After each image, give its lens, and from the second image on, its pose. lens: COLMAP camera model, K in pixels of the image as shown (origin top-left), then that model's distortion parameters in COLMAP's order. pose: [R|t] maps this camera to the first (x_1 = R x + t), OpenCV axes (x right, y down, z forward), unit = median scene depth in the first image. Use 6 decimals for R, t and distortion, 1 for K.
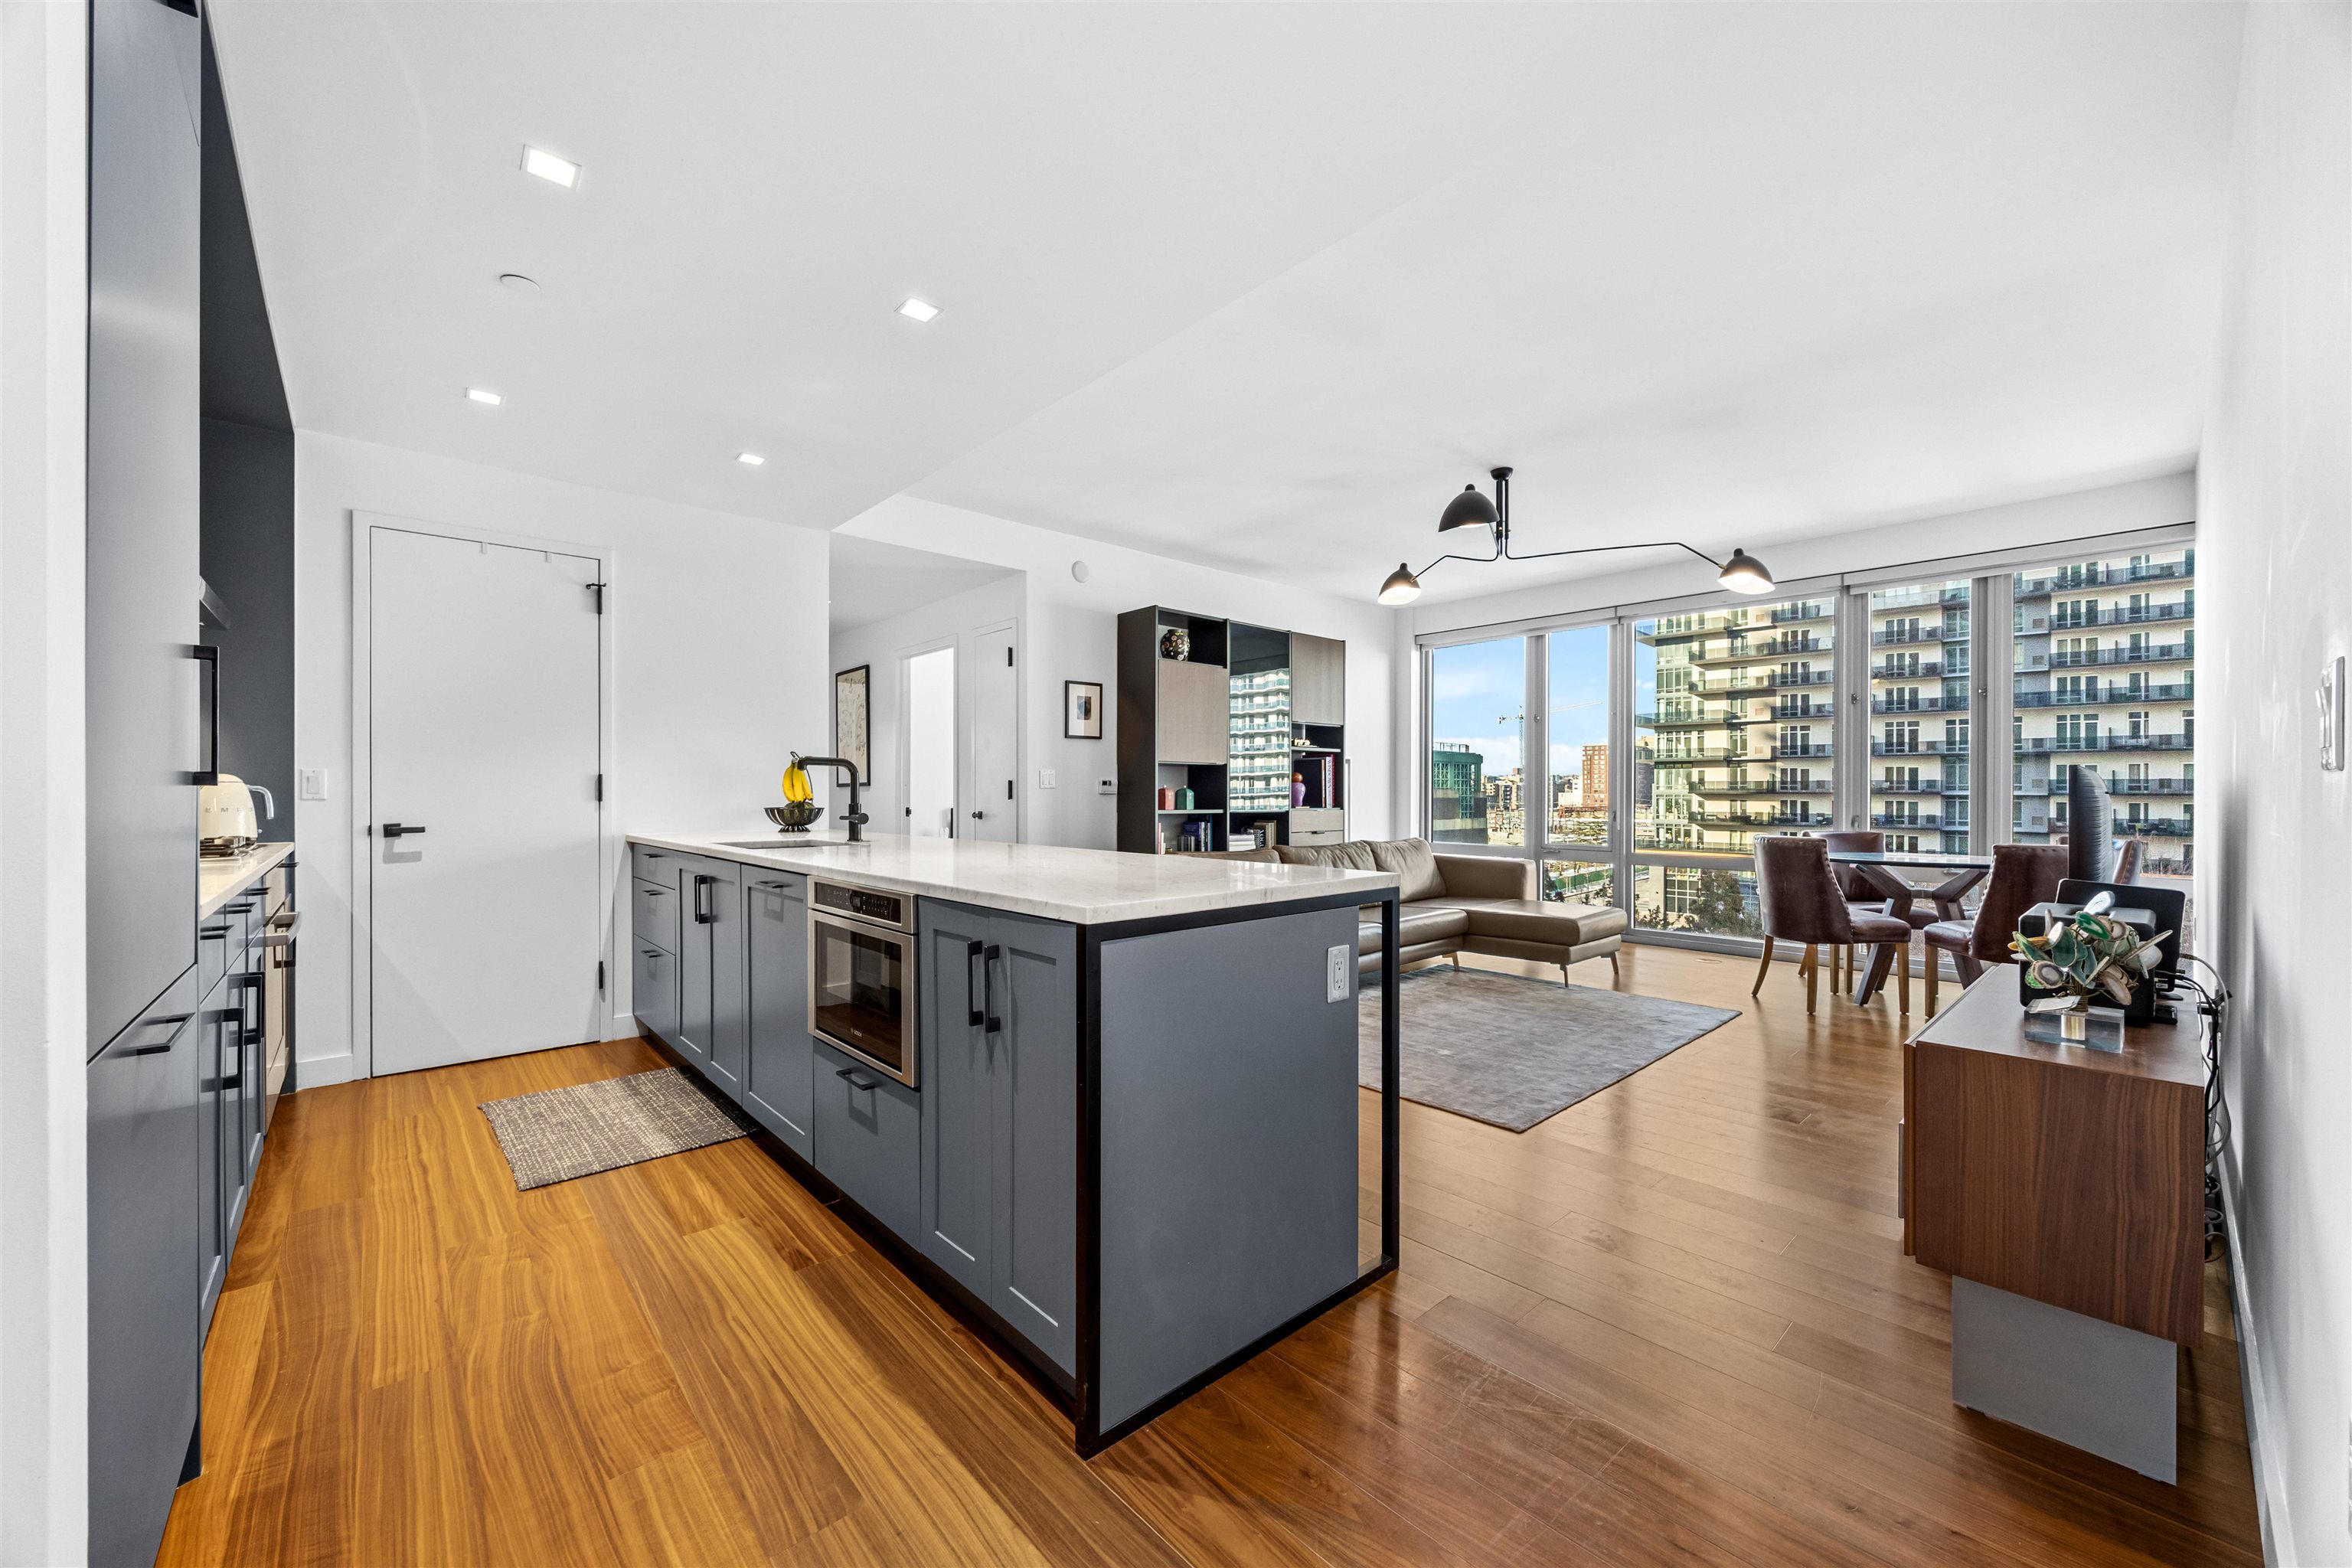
lens RADIAL K [[914.9, 0, 1170.5], [0, 914.9, 788.8], [0, 0, 1]] dist [-0.000925, -0.000008]
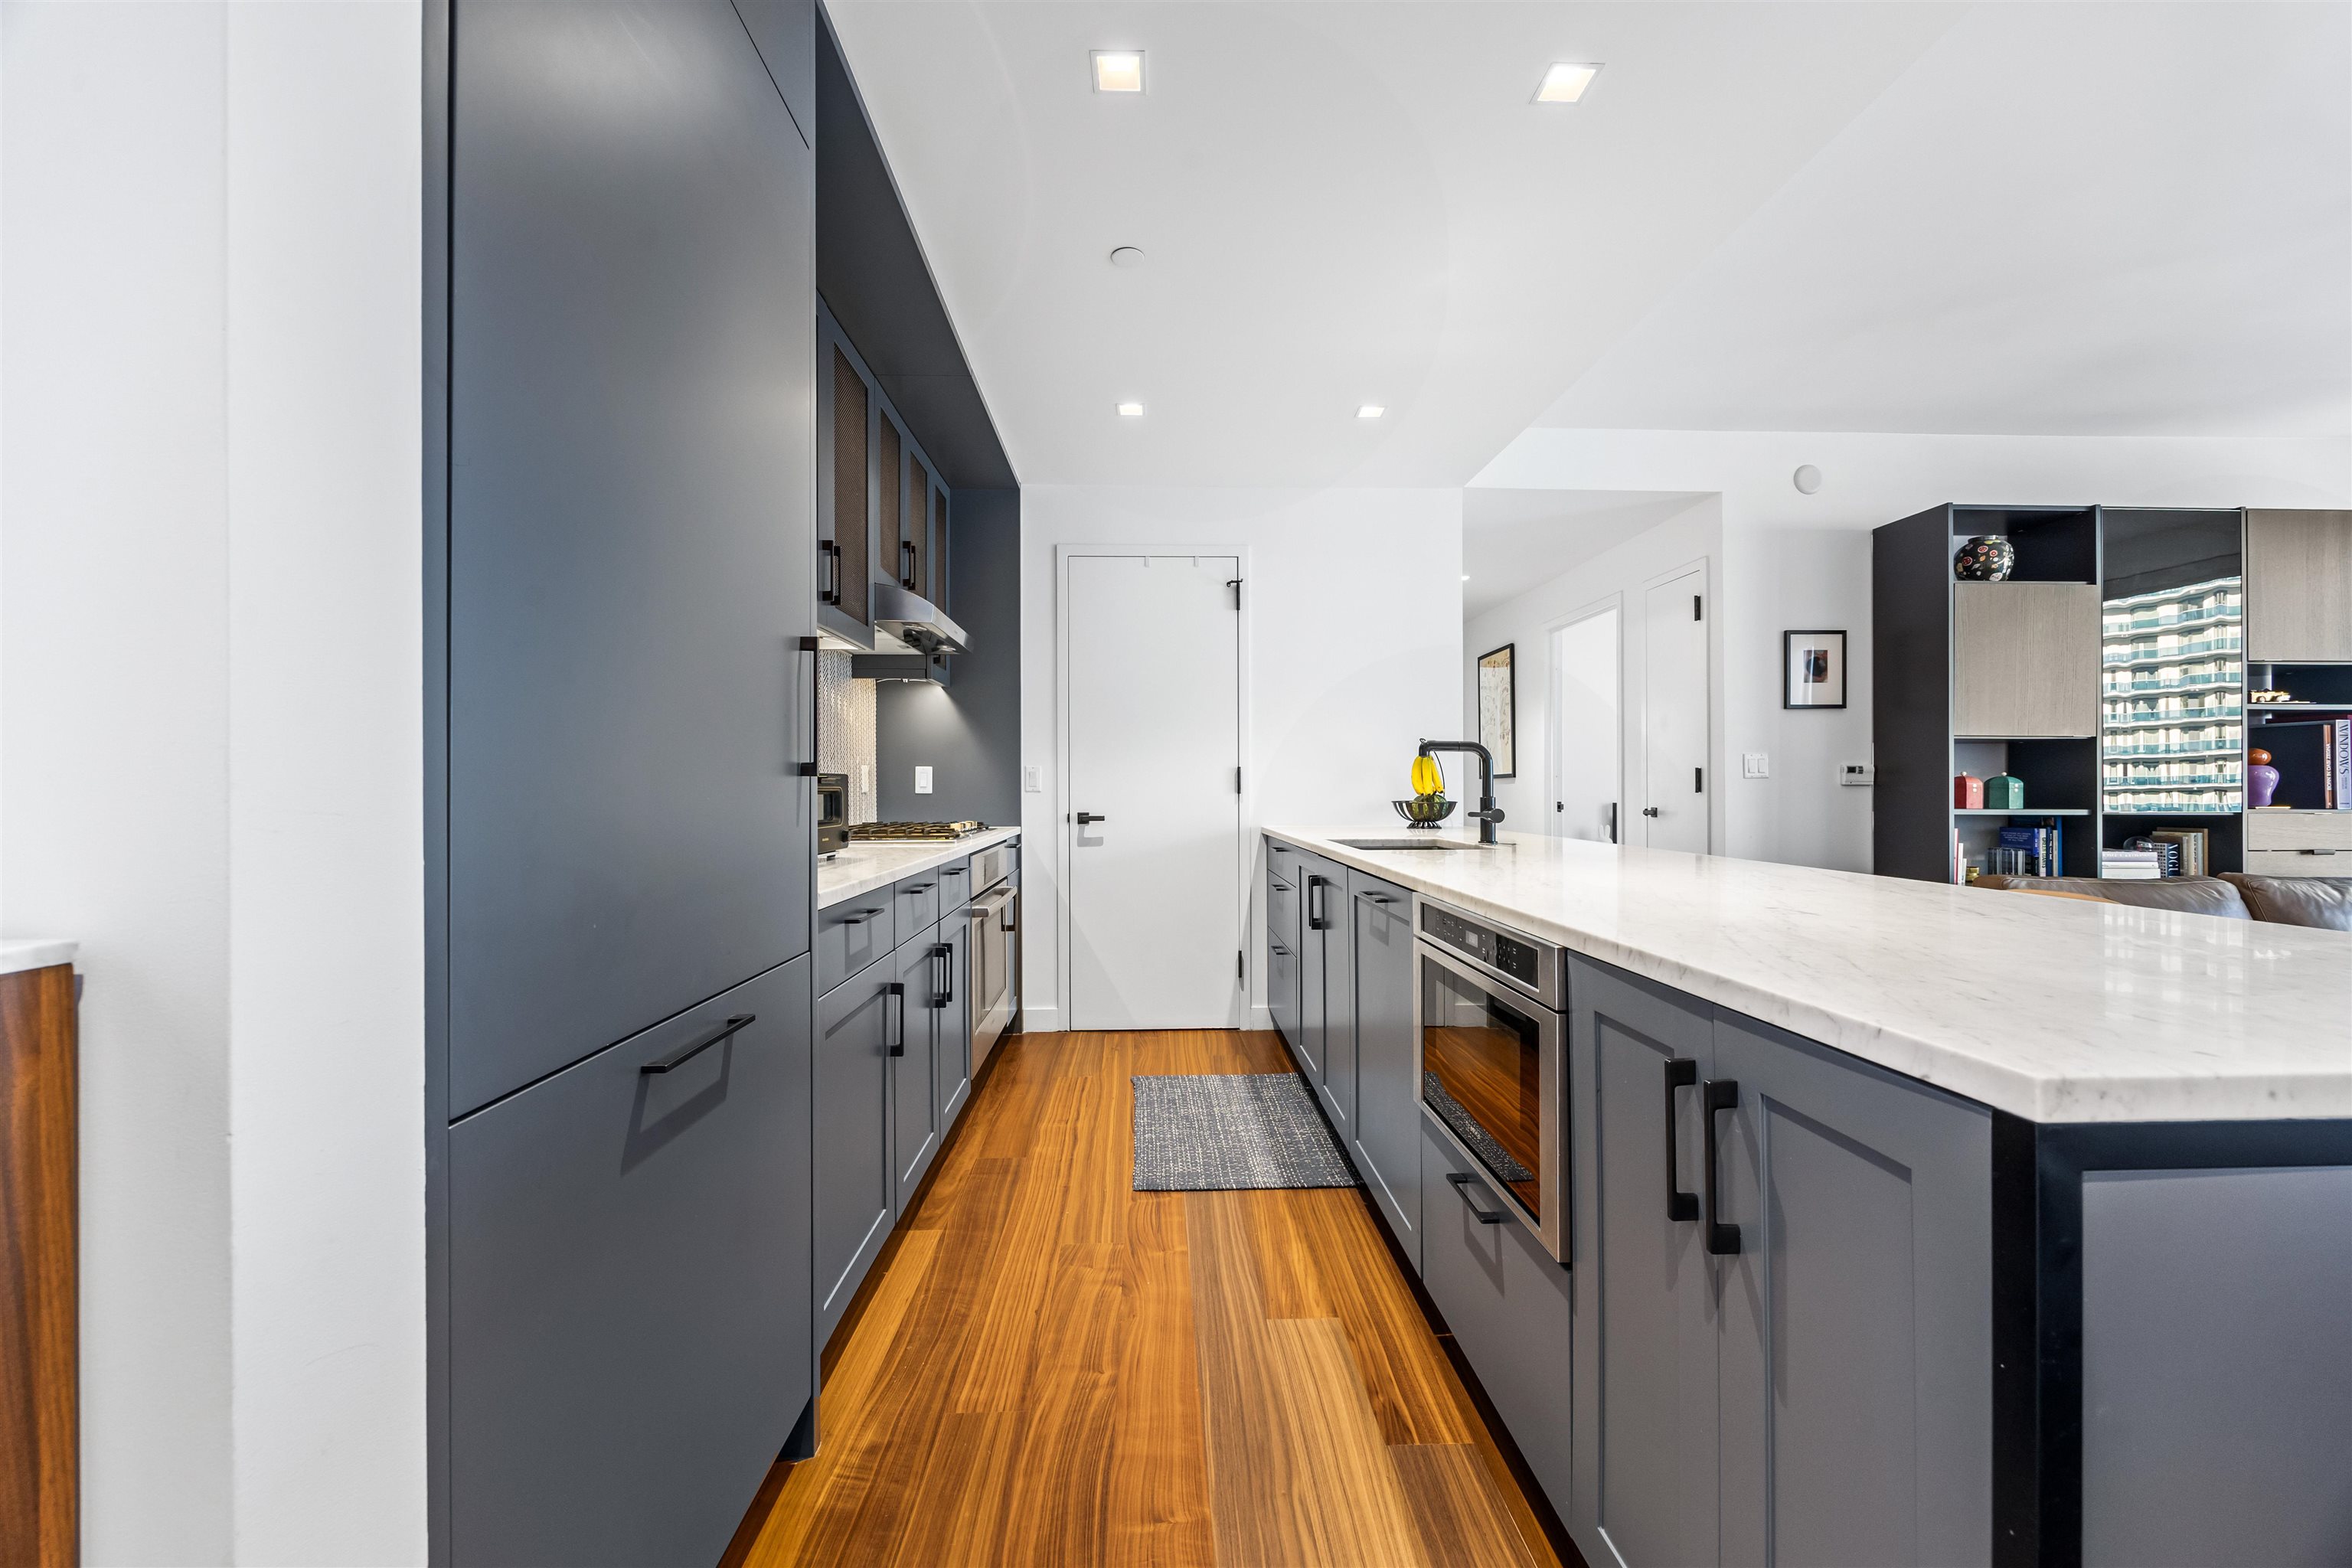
lens RADIAL K [[890.5, 0, 1153.2], [0, 890.5, 789.6], [0, 0, 1]] dist [-0.001530, -0.000103]
pose [[0.758488, 0.000124, -0.651687, -0.033818], [0.005271, 0.999966, 0.006325, 0.001779], [0.651665, -0.008232, 0.758462, 0.127559]]
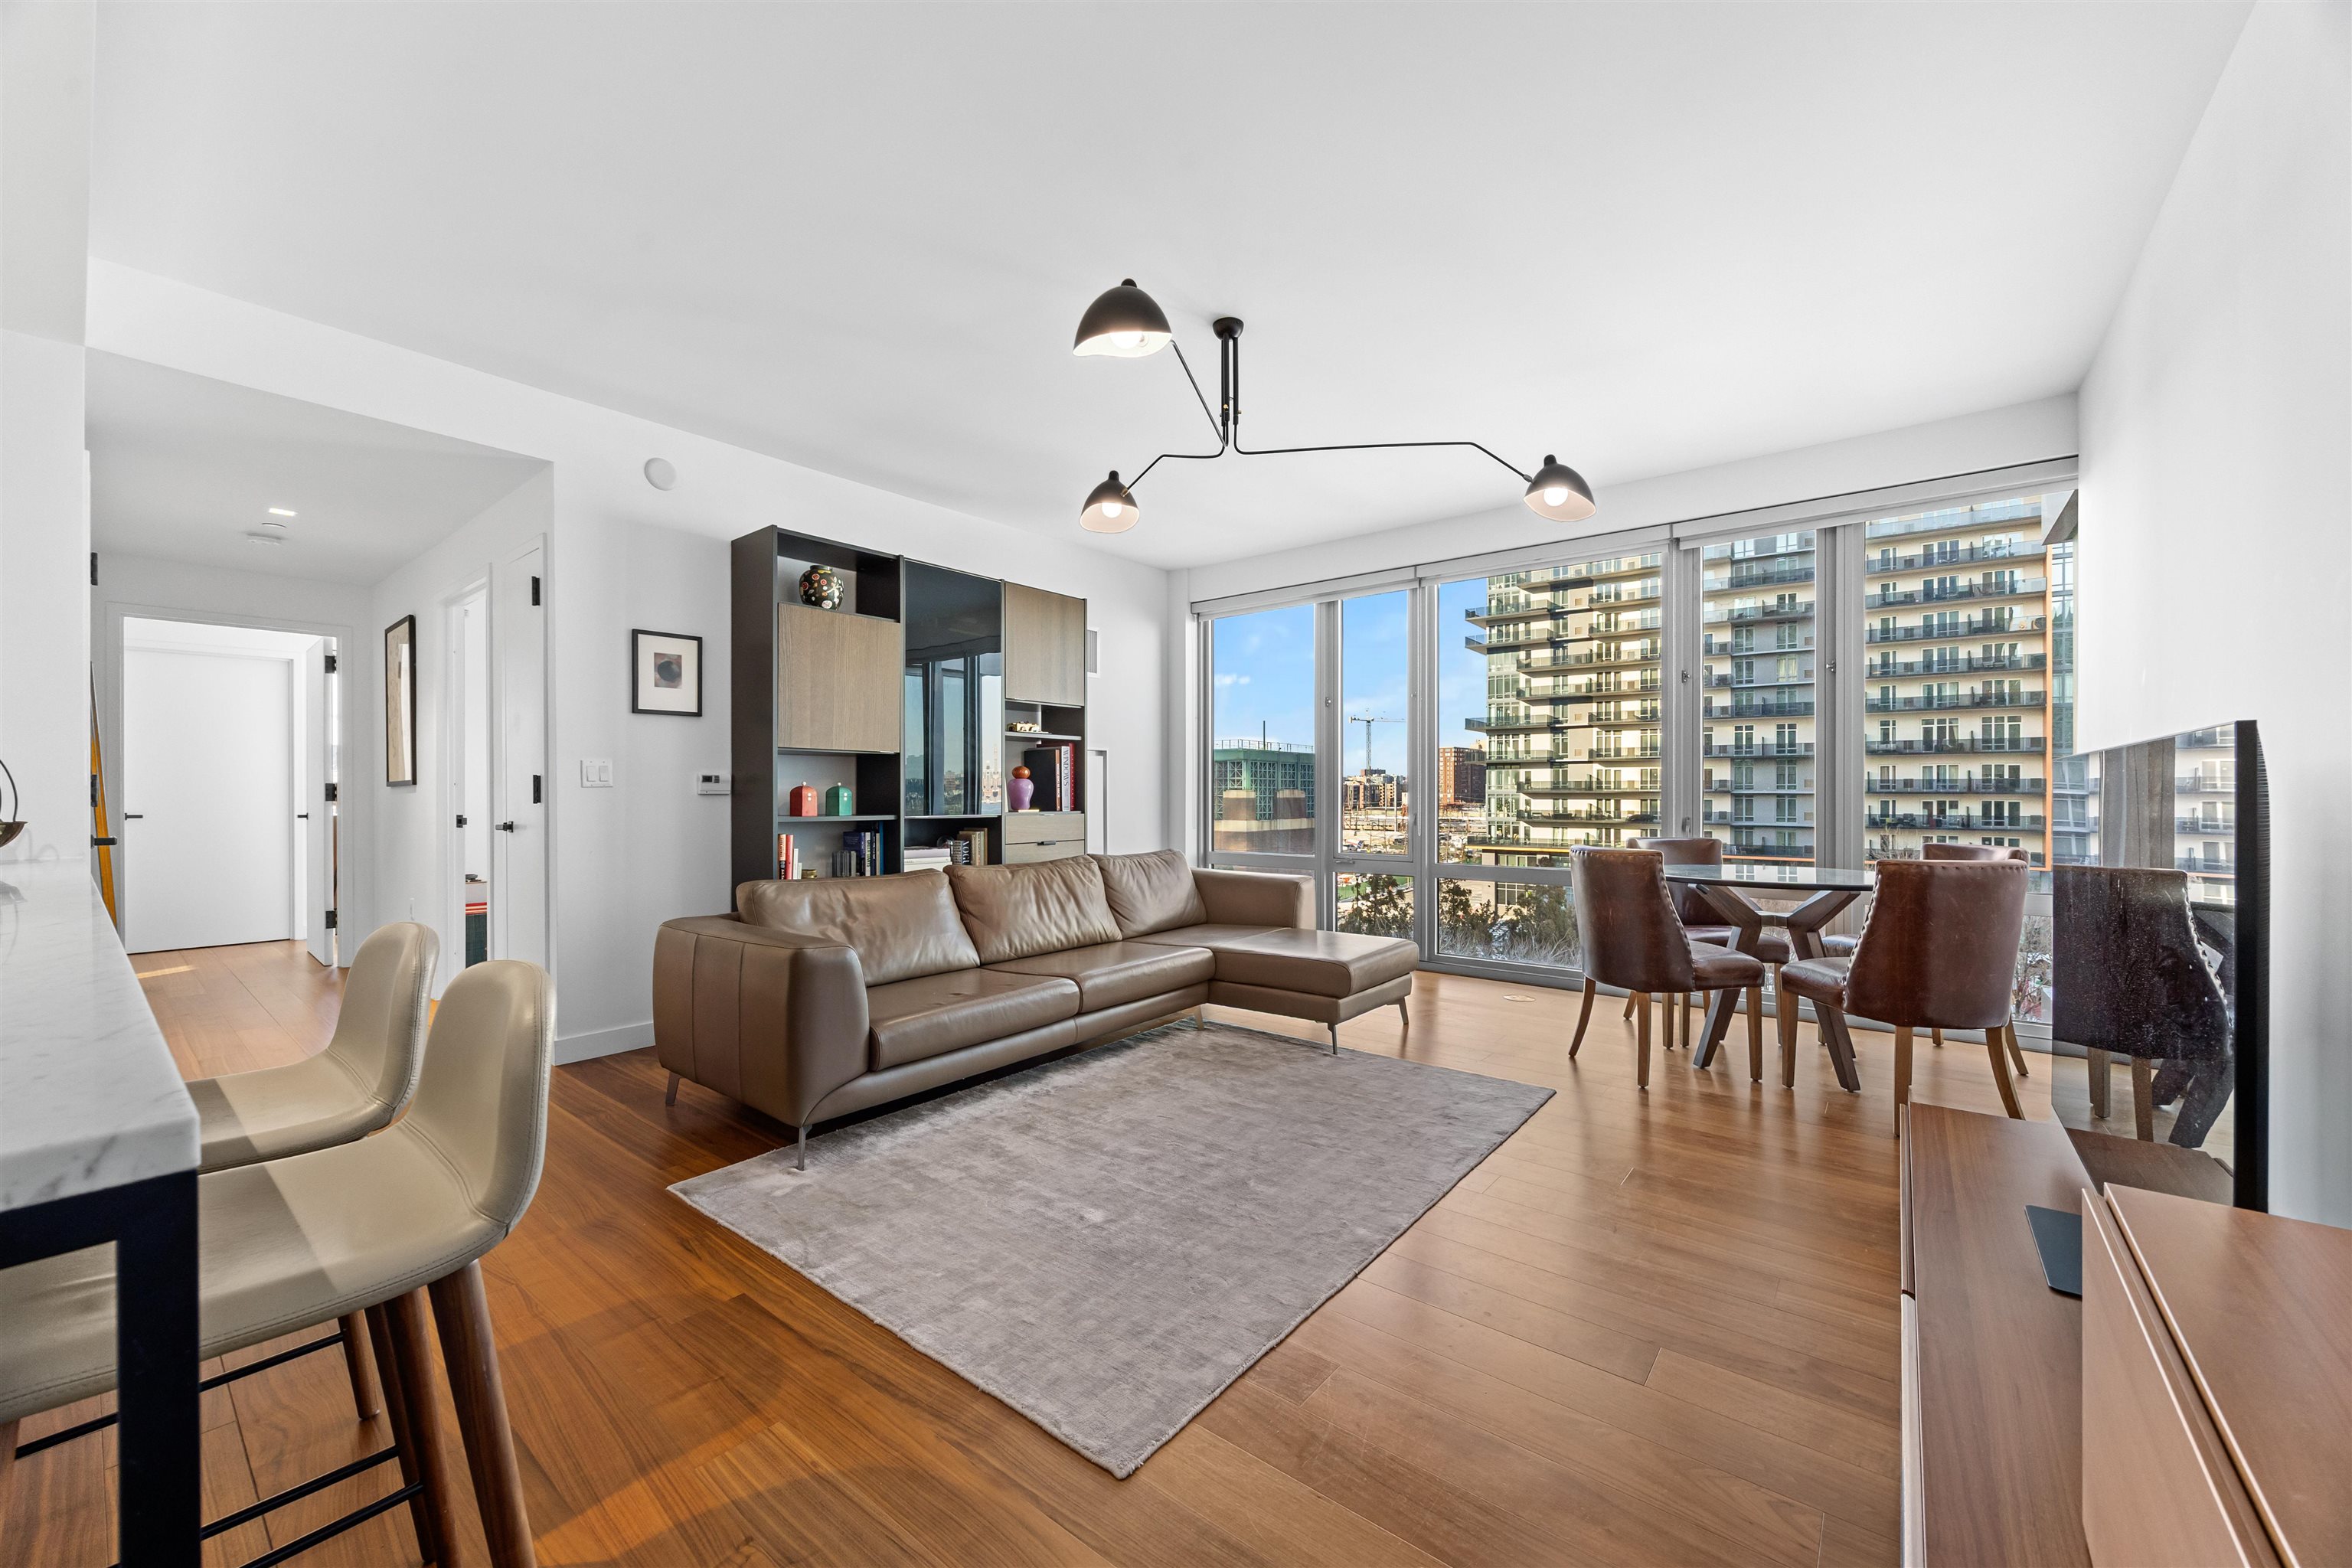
lens RADIAL K [[890.5, 0, 1153.2], [0, 890.5, 789.6], [0, 0, 1]] dist [-0.001530, -0.000103]
pose [[0.992021, -0.002452, 0.126046, 0.185144], [0.002452, 0.999997, 0.000154, 0.002733], [-0.126046, 0.000157, 0.992024, 0.286280]]
